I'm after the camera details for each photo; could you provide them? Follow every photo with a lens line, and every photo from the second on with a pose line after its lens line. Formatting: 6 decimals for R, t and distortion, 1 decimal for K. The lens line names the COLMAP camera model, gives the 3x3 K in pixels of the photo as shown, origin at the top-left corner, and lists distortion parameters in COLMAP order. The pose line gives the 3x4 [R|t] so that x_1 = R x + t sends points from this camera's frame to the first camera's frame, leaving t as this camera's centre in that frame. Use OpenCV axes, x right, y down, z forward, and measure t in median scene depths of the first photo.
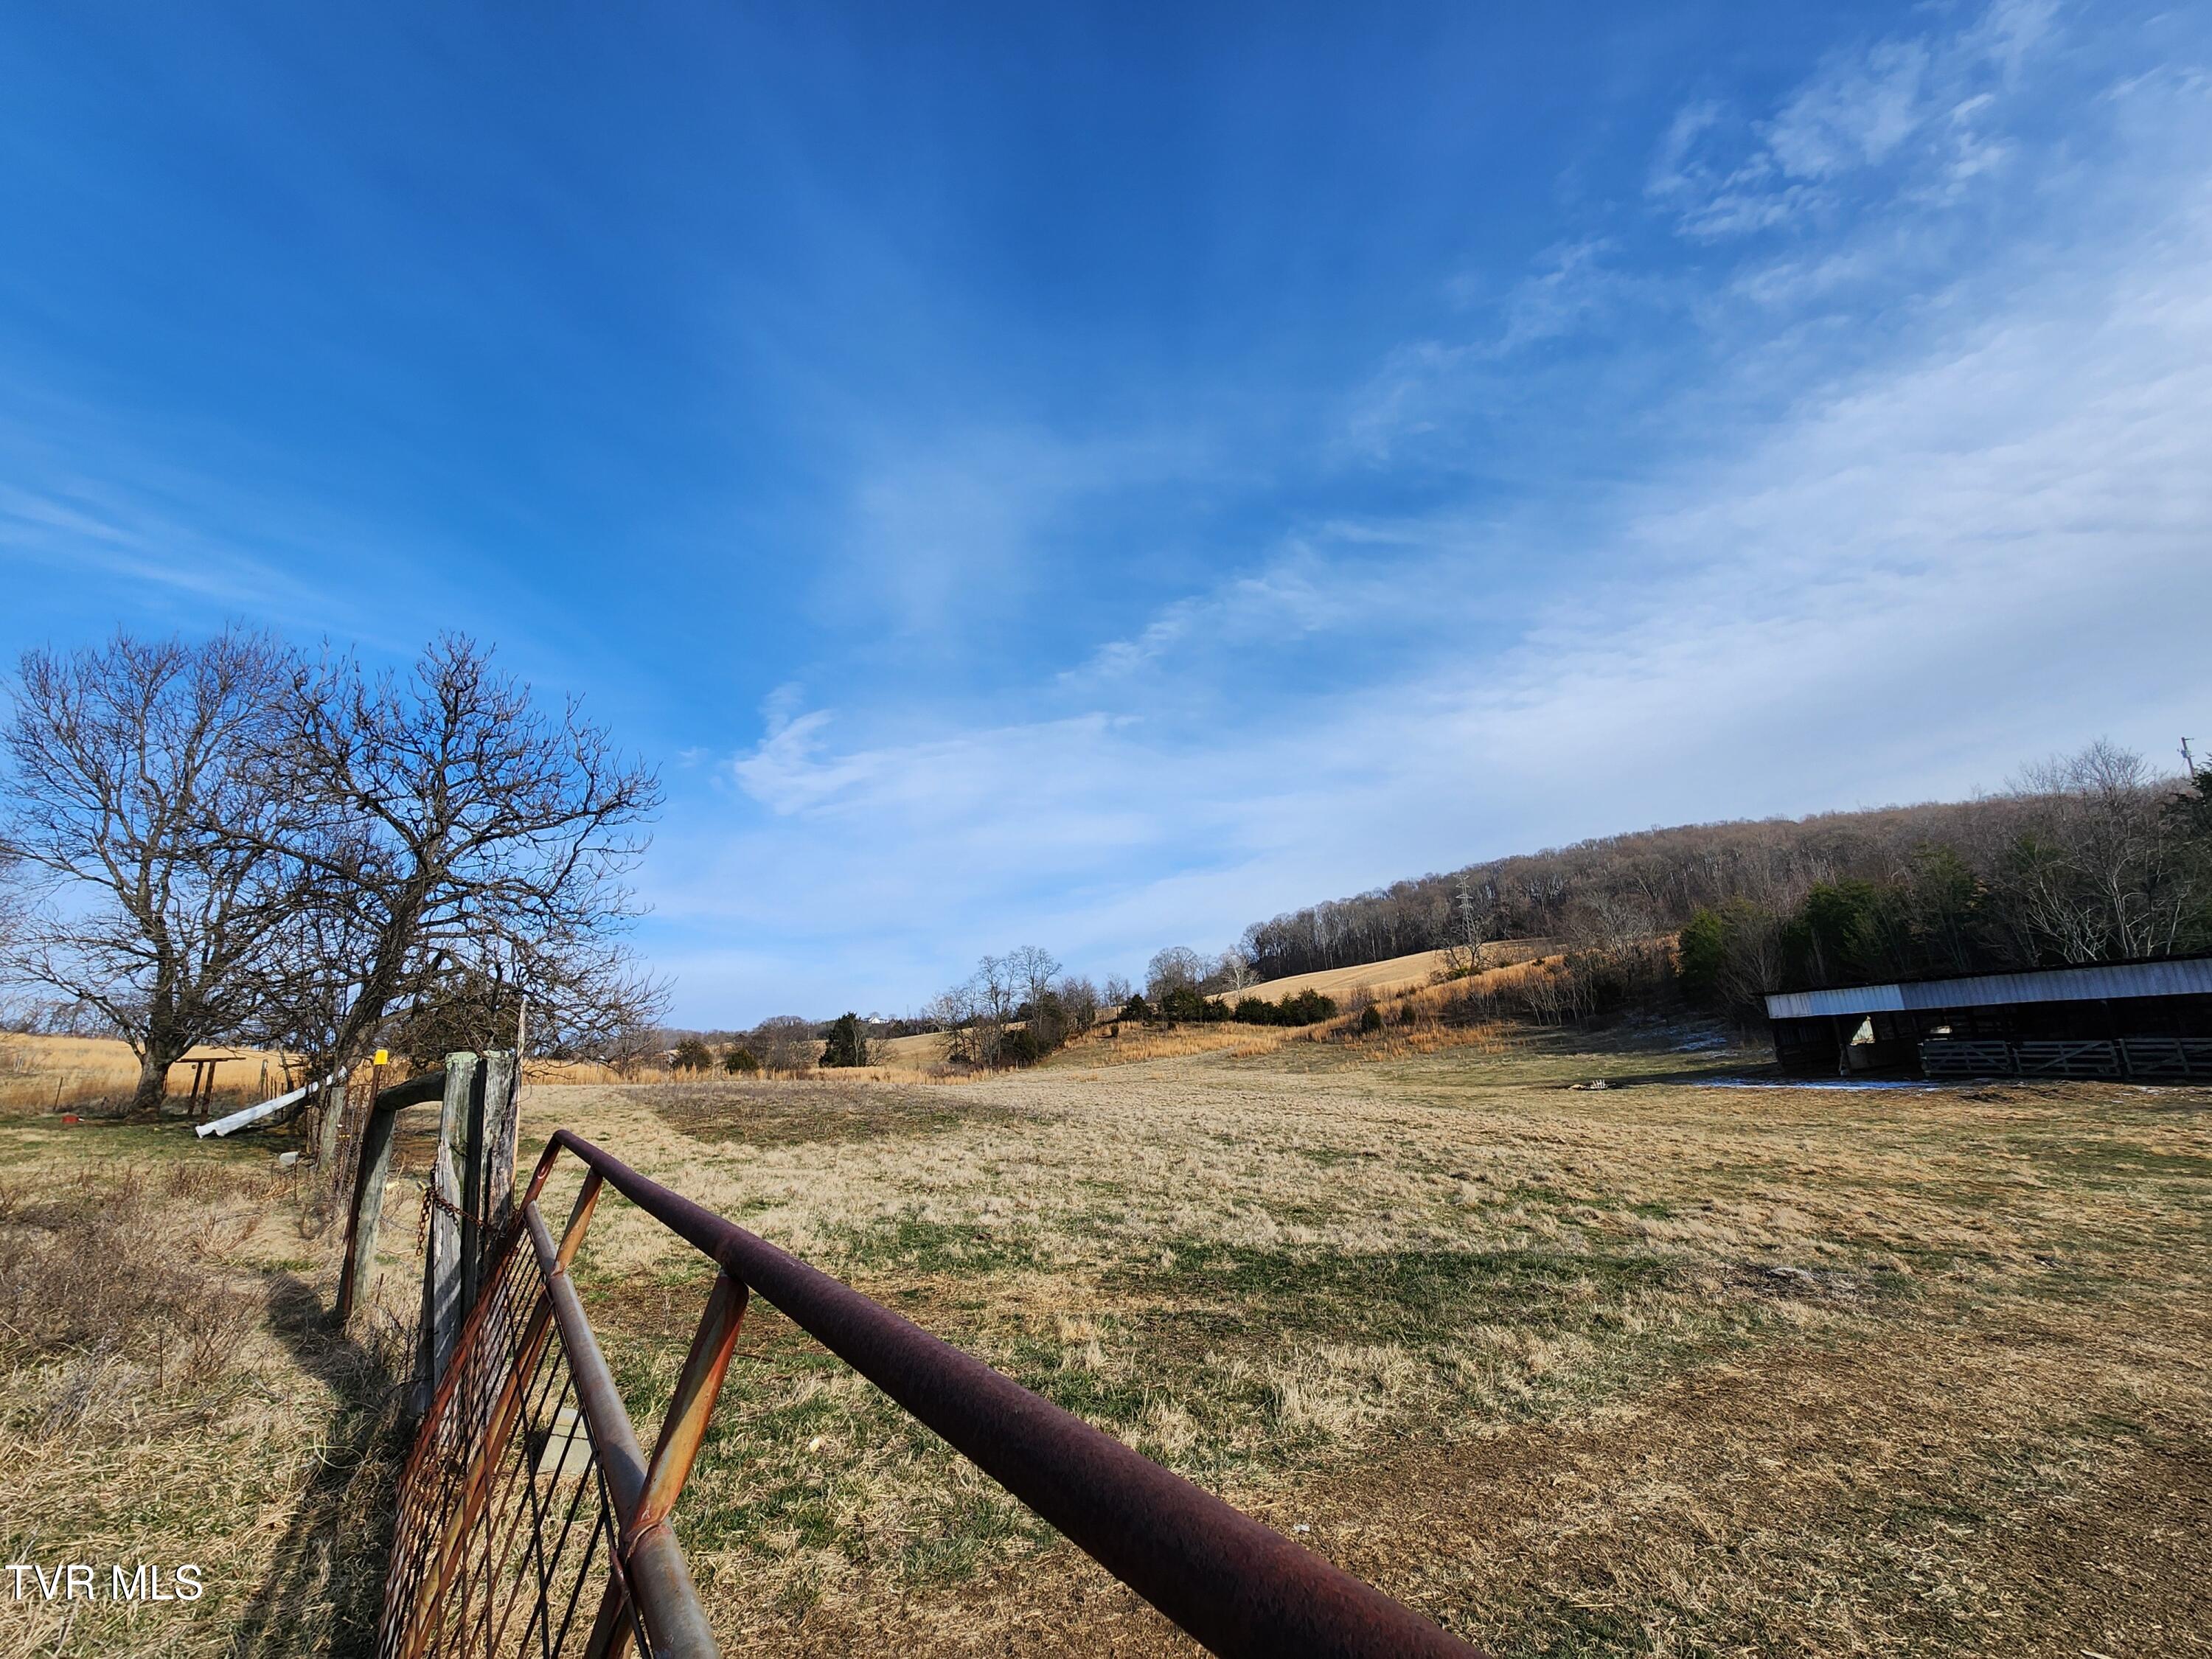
lens RADIAL K [[935.4, 0, 1089.1], [0, 935.4, 816.9], [0, 0, 1]] dist [0.000821, 0.001598]
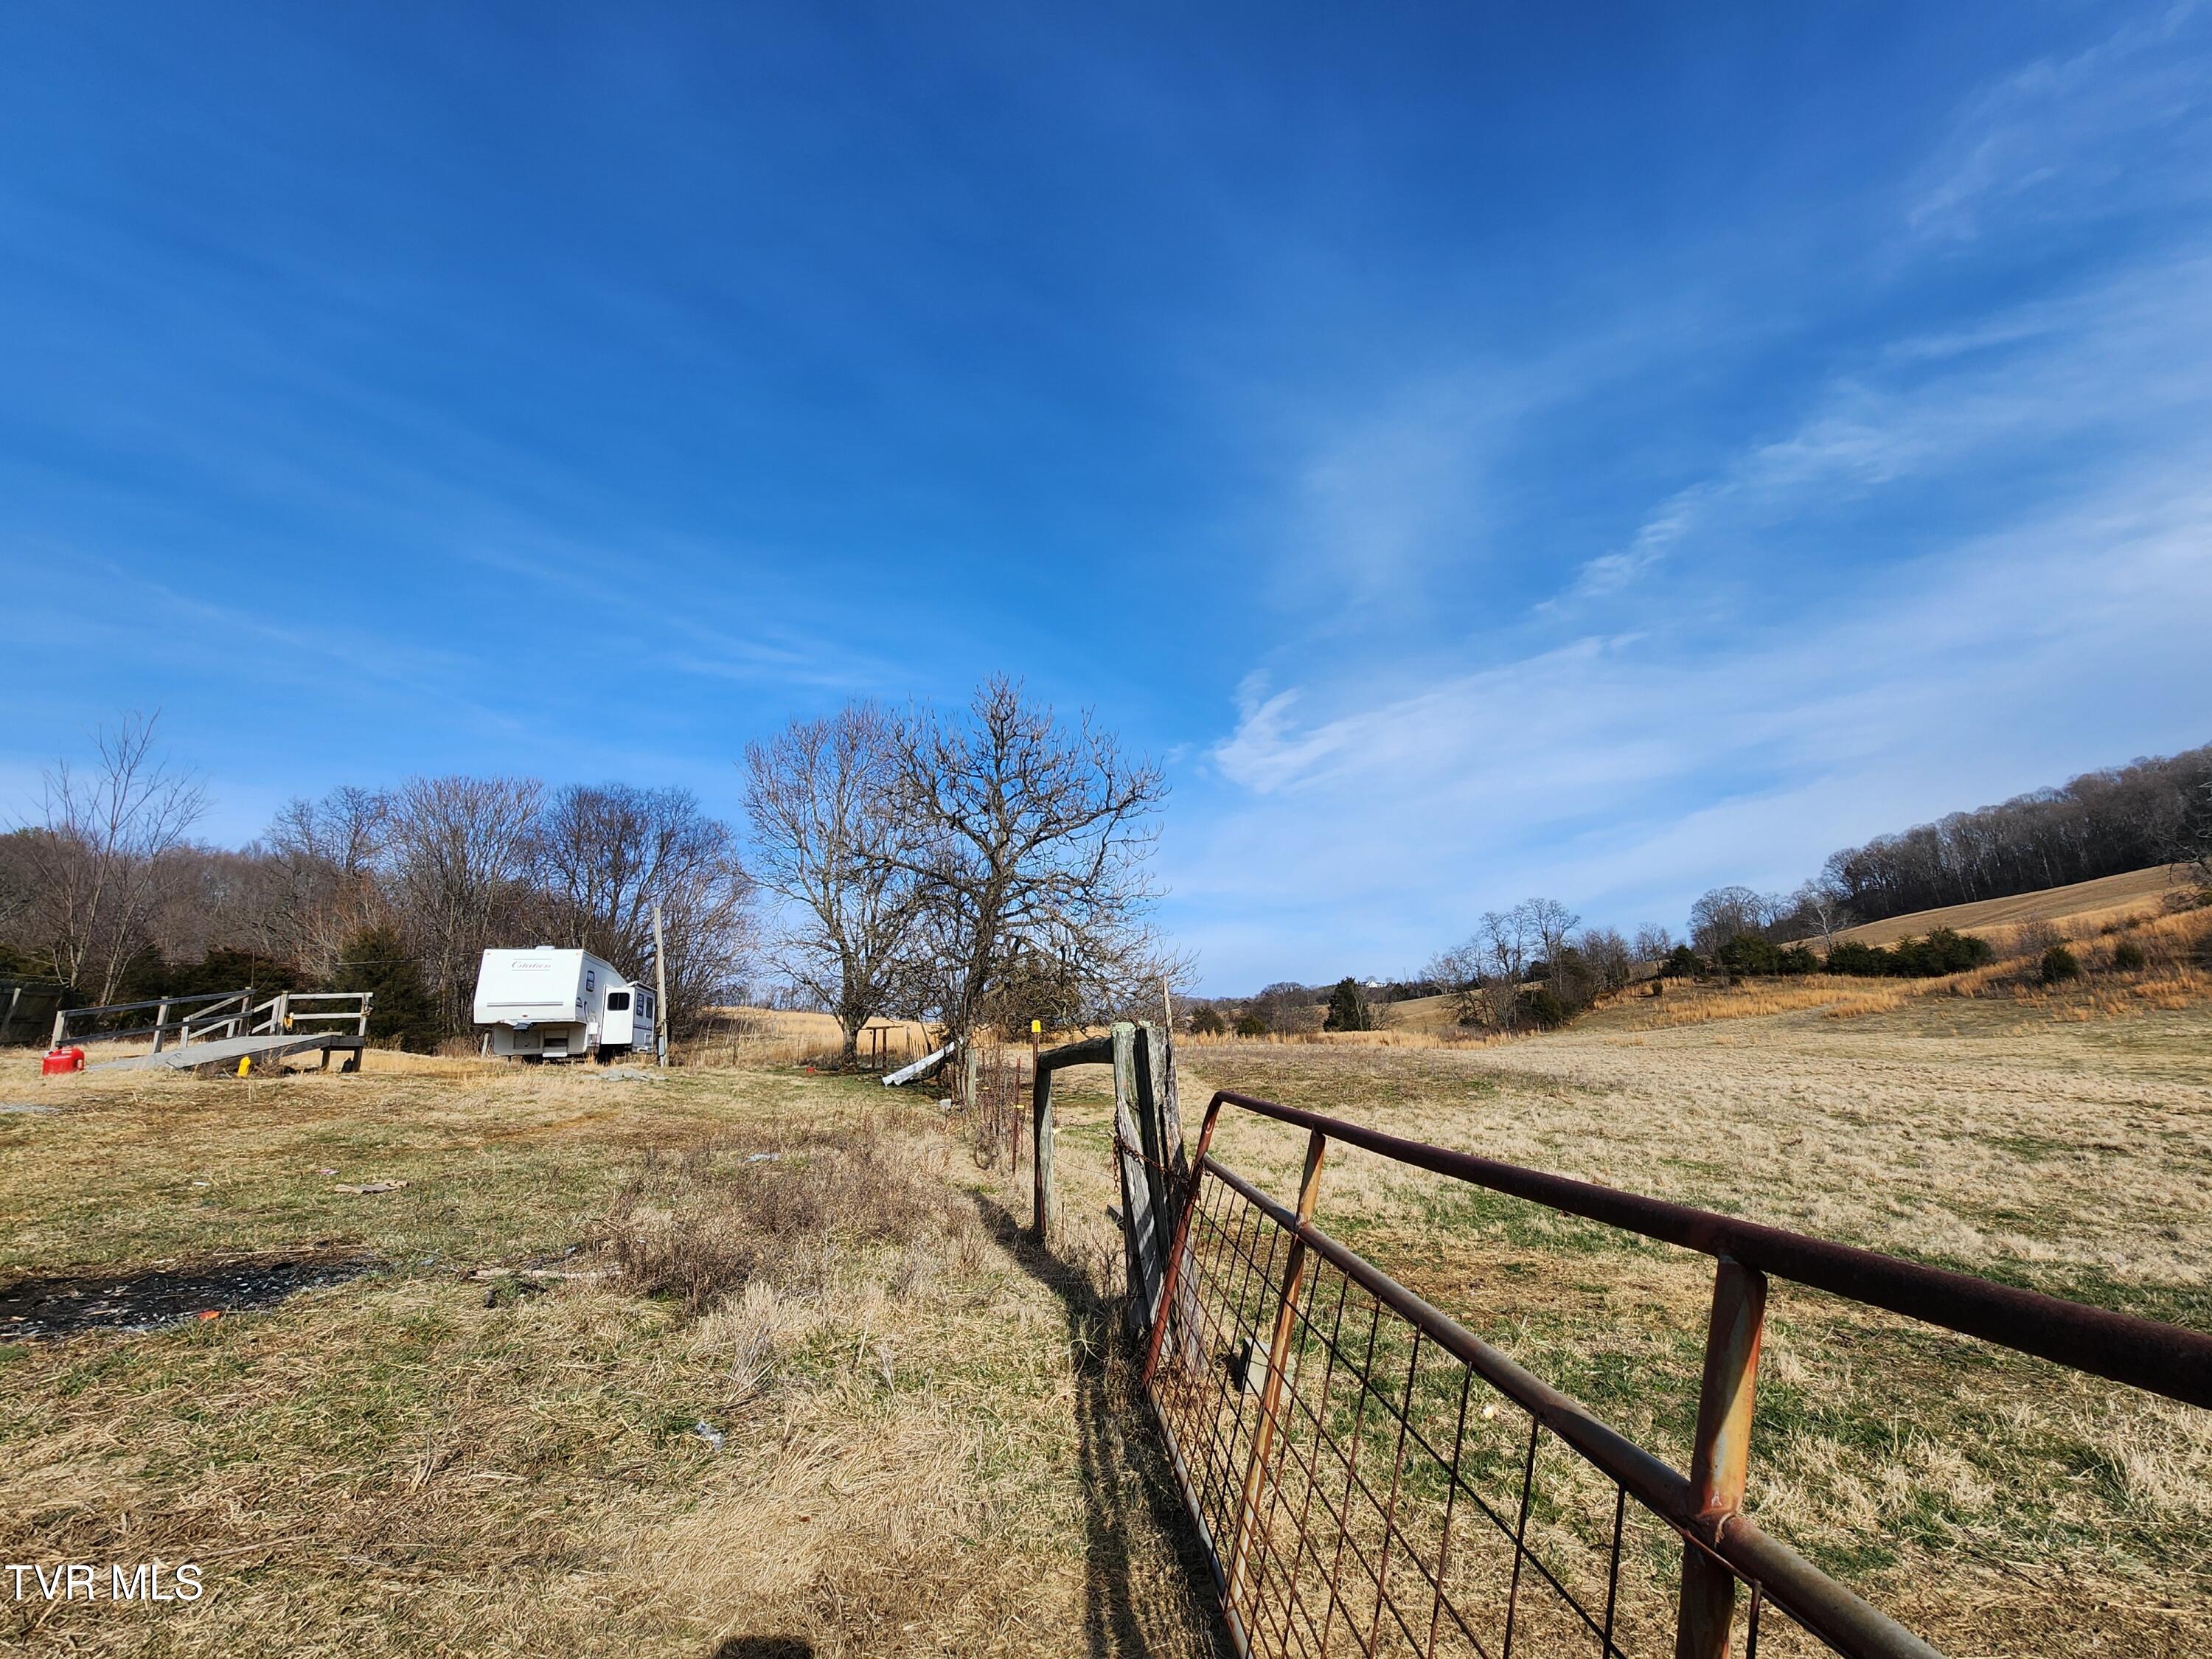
lens RADIAL K [[935.4, 0, 1095.6], [0, 935.4, 815.8], [0, 0, 1]] dist [0.000821, 0.001598]
pose [[0.876124, -0.111914, -0.468915, -0.018180], [0.128288, 0.991732, 0.003001, -0.001899], [0.464702, -0.062786, 0.883238, -0.004551]]
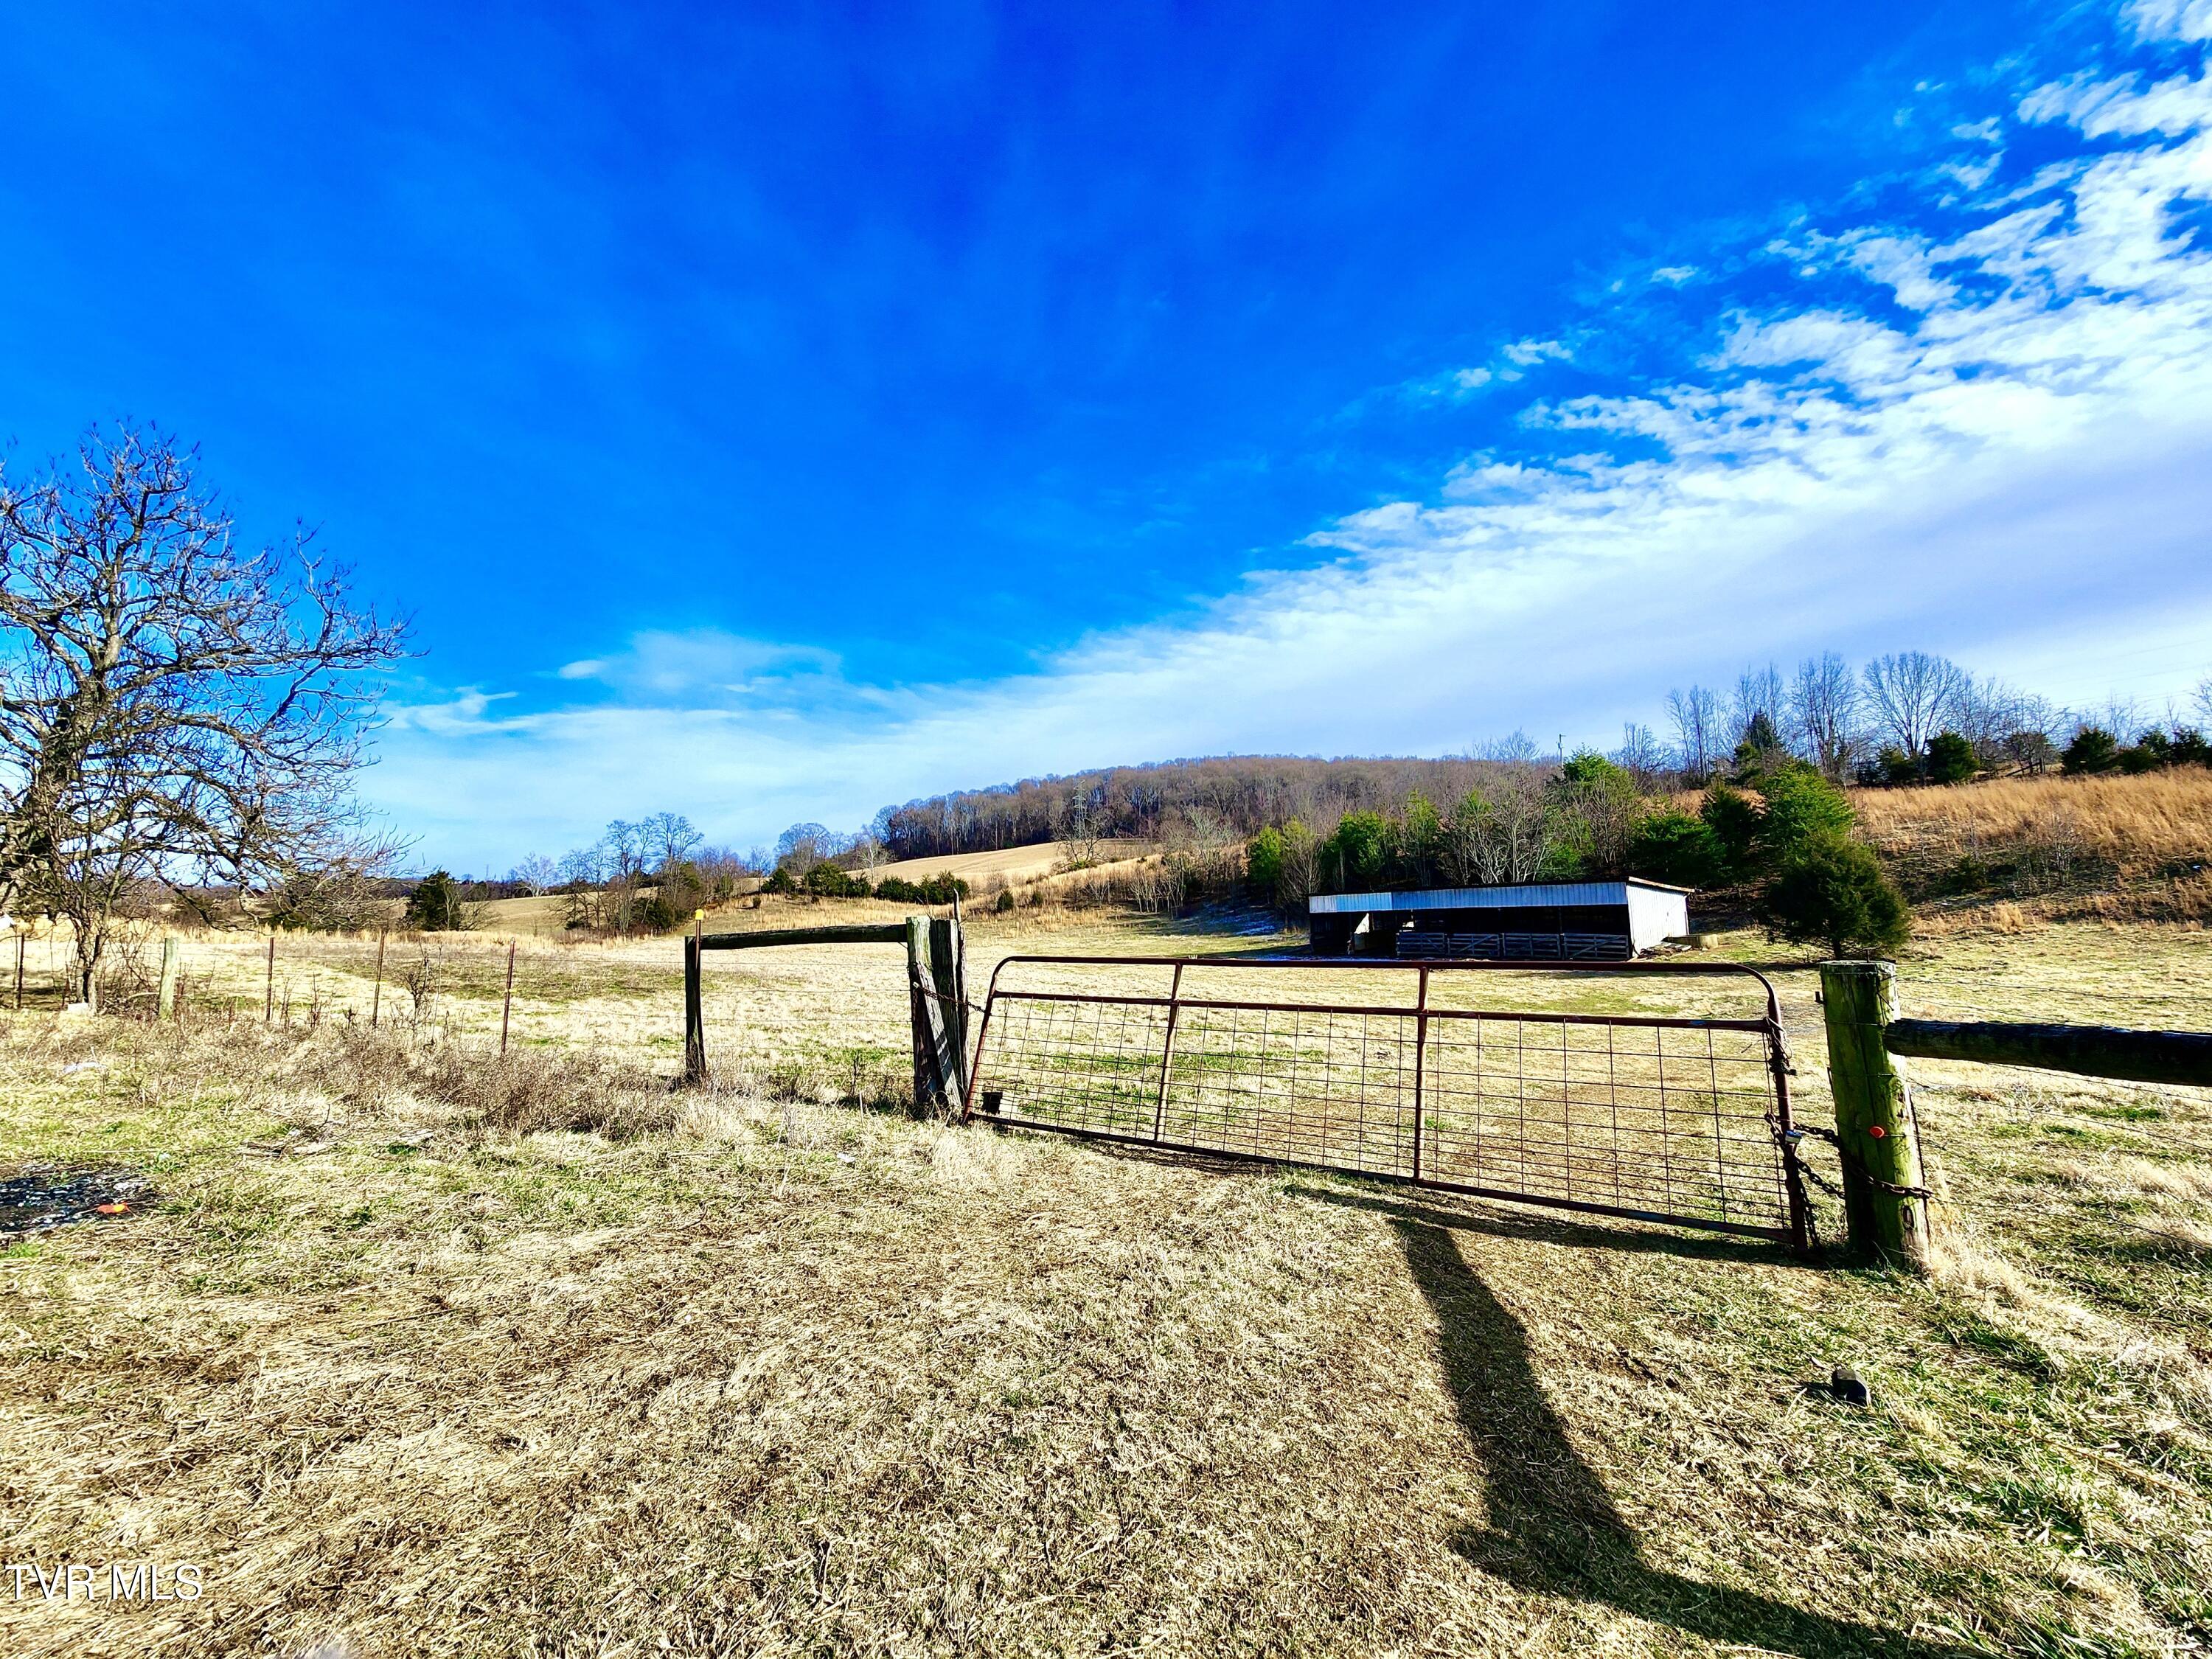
lens RADIAL K [[911.6, 0, 1083.3], [0, 911.6, 825.9], [0, 0, 1]] dist [0.000926, 0.001587]
pose [[0.919278, 0.069505, 0.387424, -0.167375], [-0.121051, 0.986505, 0.110248, -0.025054], [-0.374533, -0.148246, 0.915286, -0.116079]]
